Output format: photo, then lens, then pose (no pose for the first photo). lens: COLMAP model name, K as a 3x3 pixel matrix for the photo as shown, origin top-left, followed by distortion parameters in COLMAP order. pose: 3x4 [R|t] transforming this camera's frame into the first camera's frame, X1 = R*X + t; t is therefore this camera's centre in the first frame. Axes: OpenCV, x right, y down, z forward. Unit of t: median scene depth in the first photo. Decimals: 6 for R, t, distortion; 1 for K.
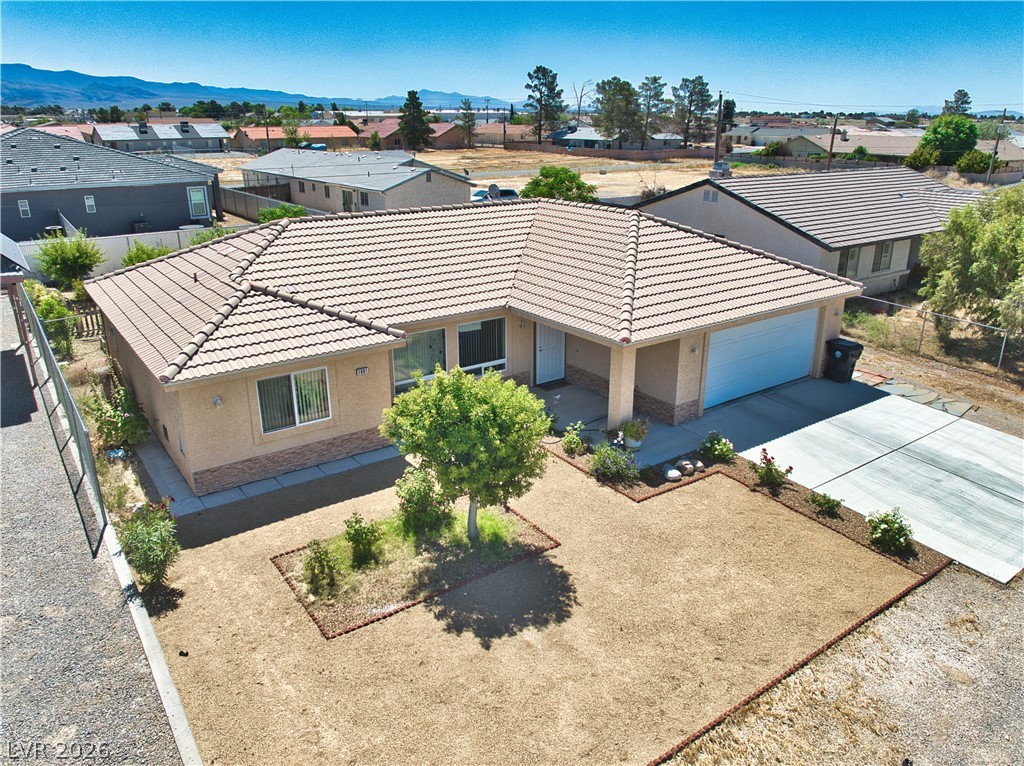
lens RADIAL K [[745.1, 0, 510.5], [0, 745.1, 386.2], [0, 0, 1]] dist [-0.048516, -0.001290]
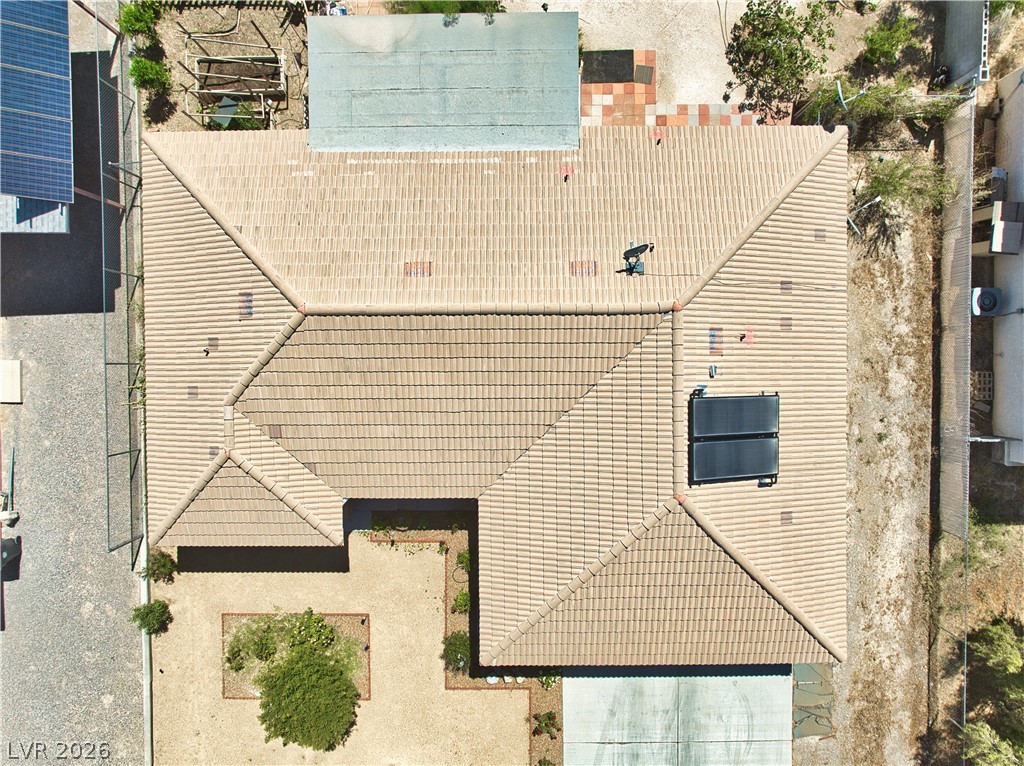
lens RADIAL K [[745.1, 0, 510.5], [0, 745.1, 386.2], [0, 0, 1]] dist [-0.048516, -0.001290]
pose [[0.818793, 0.573372, -0.028663, -0.019693], [-0.180147, 0.304019, 0.935478, -1.061517], [0.545091, -0.760800, 0.352220, 0.752982]]
